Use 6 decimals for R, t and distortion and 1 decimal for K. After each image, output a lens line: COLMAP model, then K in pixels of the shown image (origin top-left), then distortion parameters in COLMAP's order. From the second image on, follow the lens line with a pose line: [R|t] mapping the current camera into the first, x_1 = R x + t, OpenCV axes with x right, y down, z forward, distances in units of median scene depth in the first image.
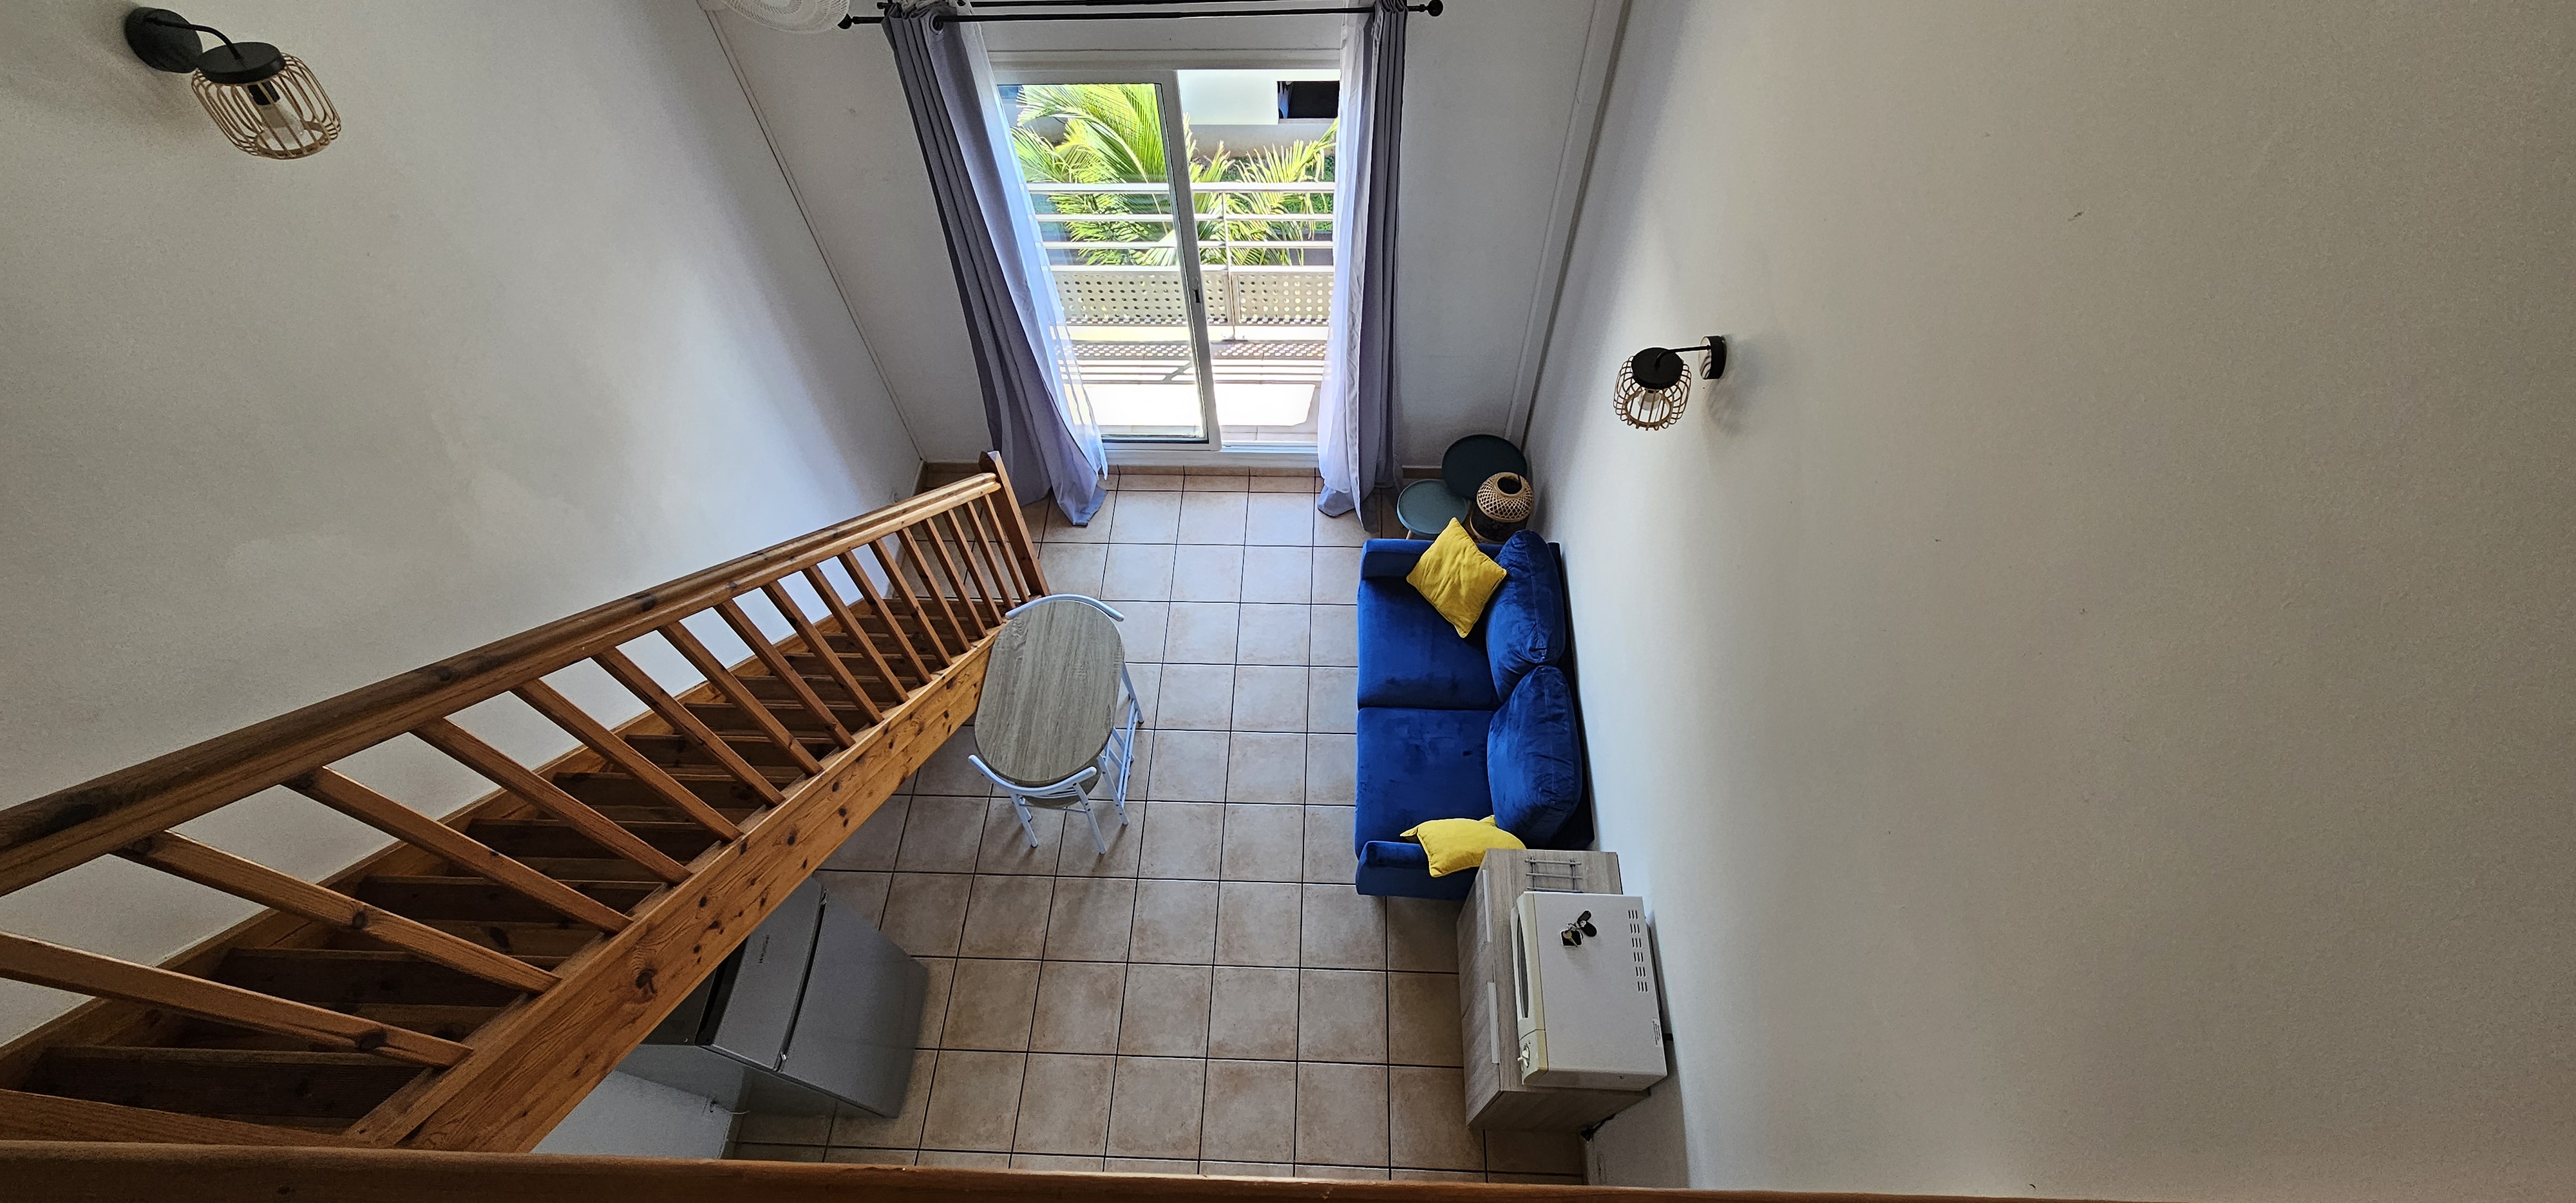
lens RADIAL K [[1040.3, 0, 1288.0], [0, 1040.3, 601.5], [0, 0, 1]] dist [0.008357, -0.000003]
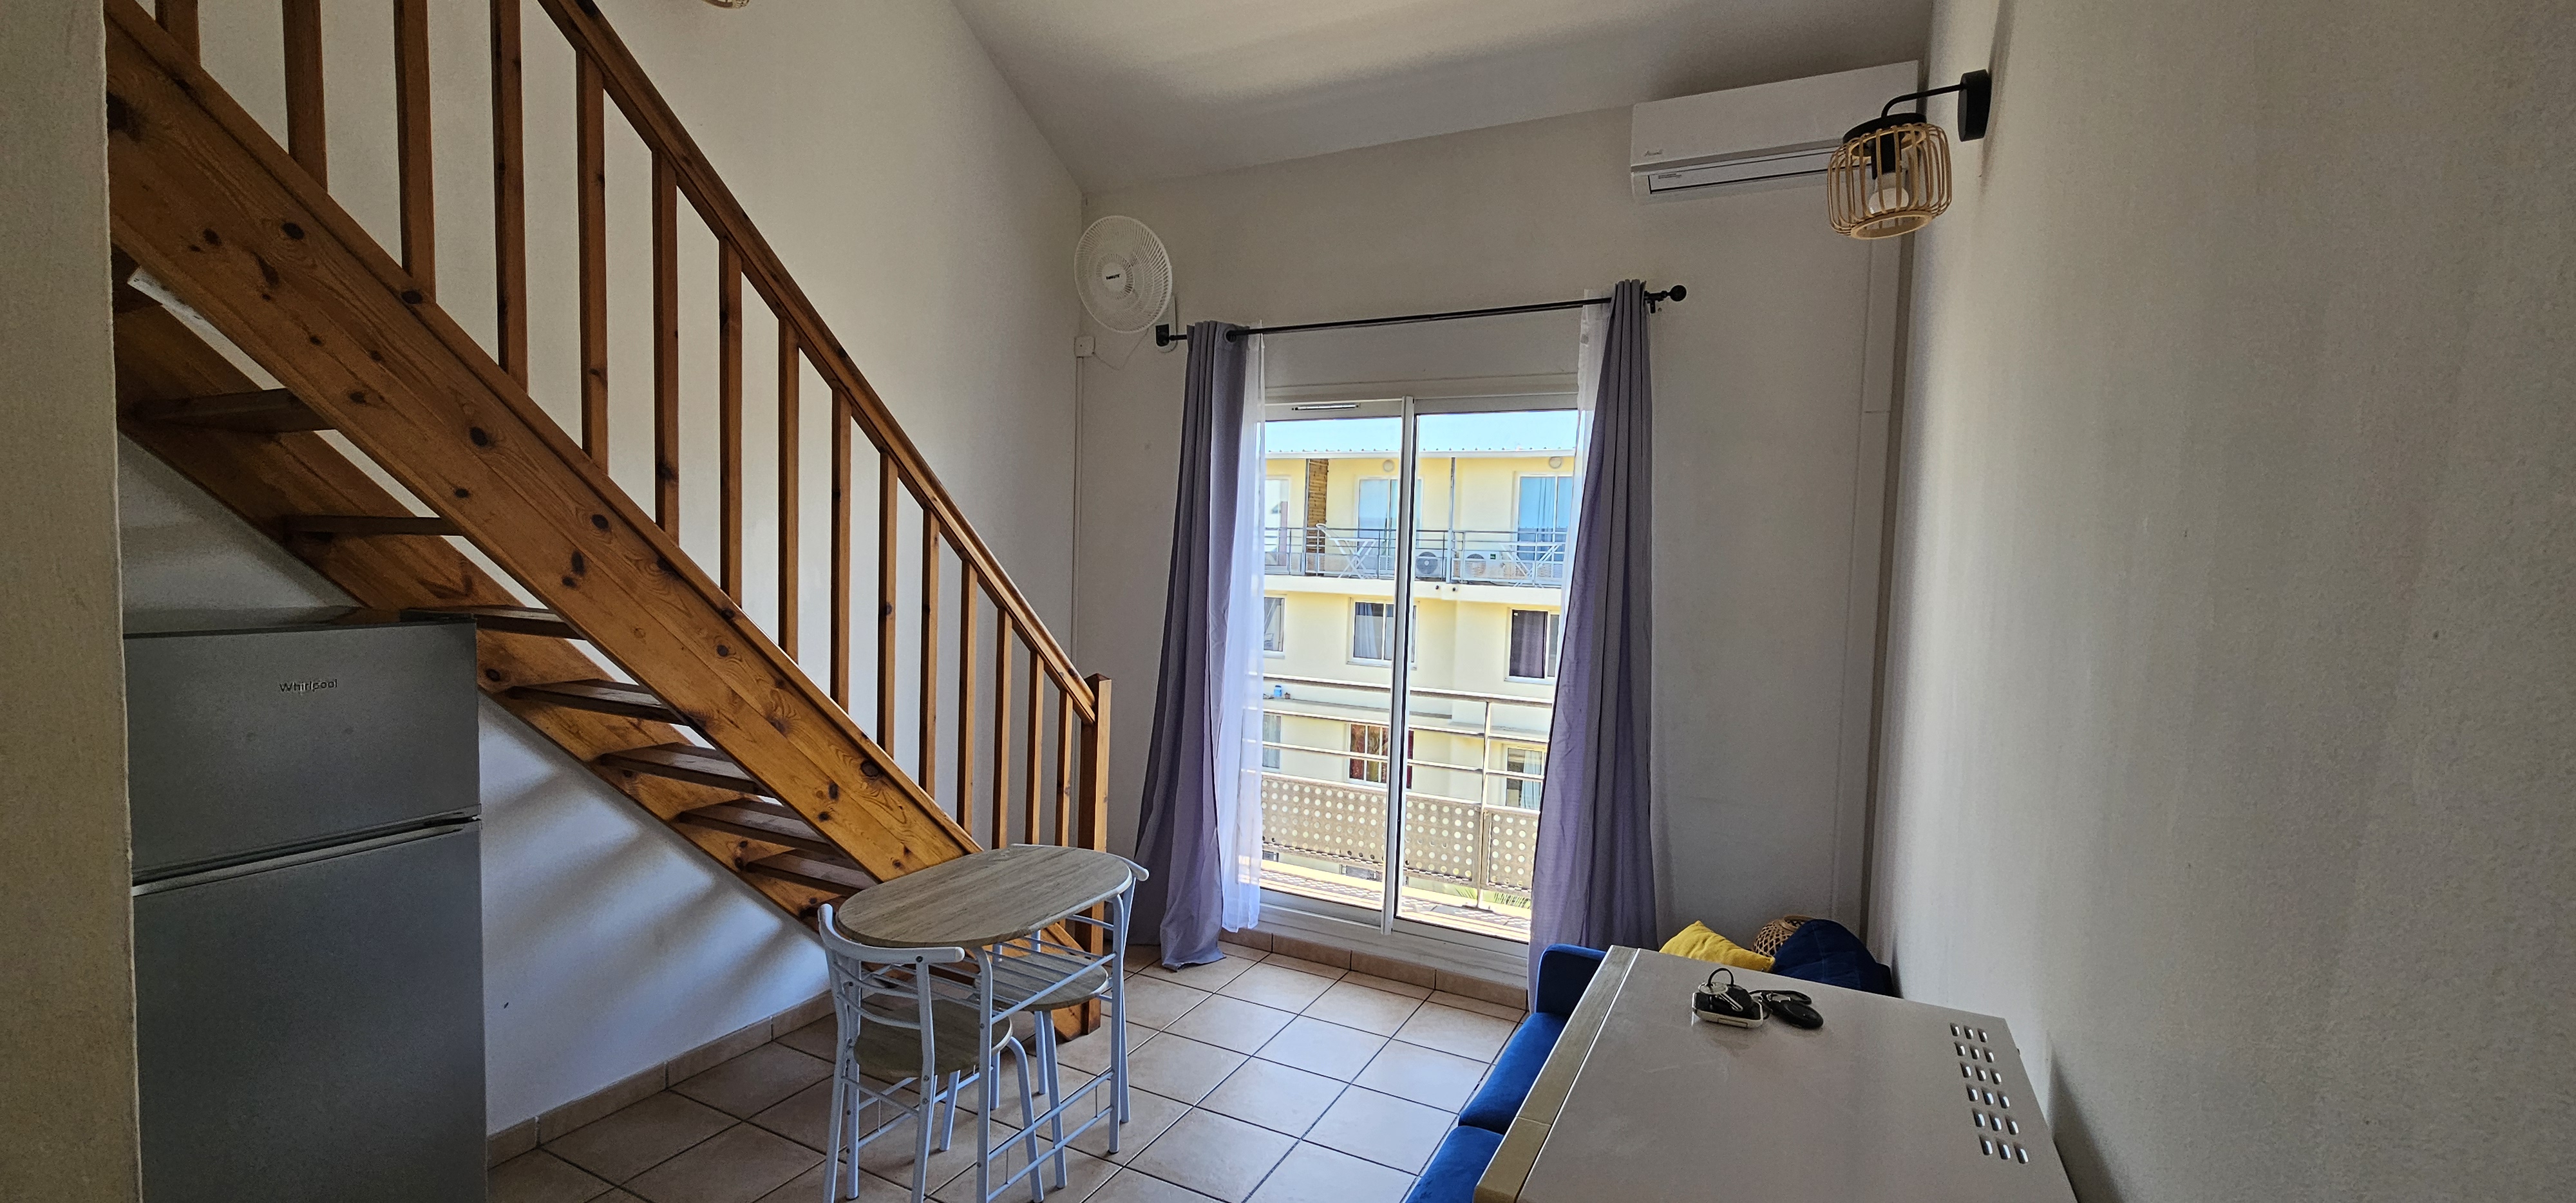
lens RADIAL K [[1040.3, 0, 1288.0], [0, 1040.3, 601.5], [0, 0, 1]] dist [0.008357, -0.000003]
pose [[0.906515, 0.081543, -0.414223, 0.195968], [-0.382061, 0.575885, -0.722763, 0.375782], [0.179608, 0.813454, 0.553203, 0.507323]]
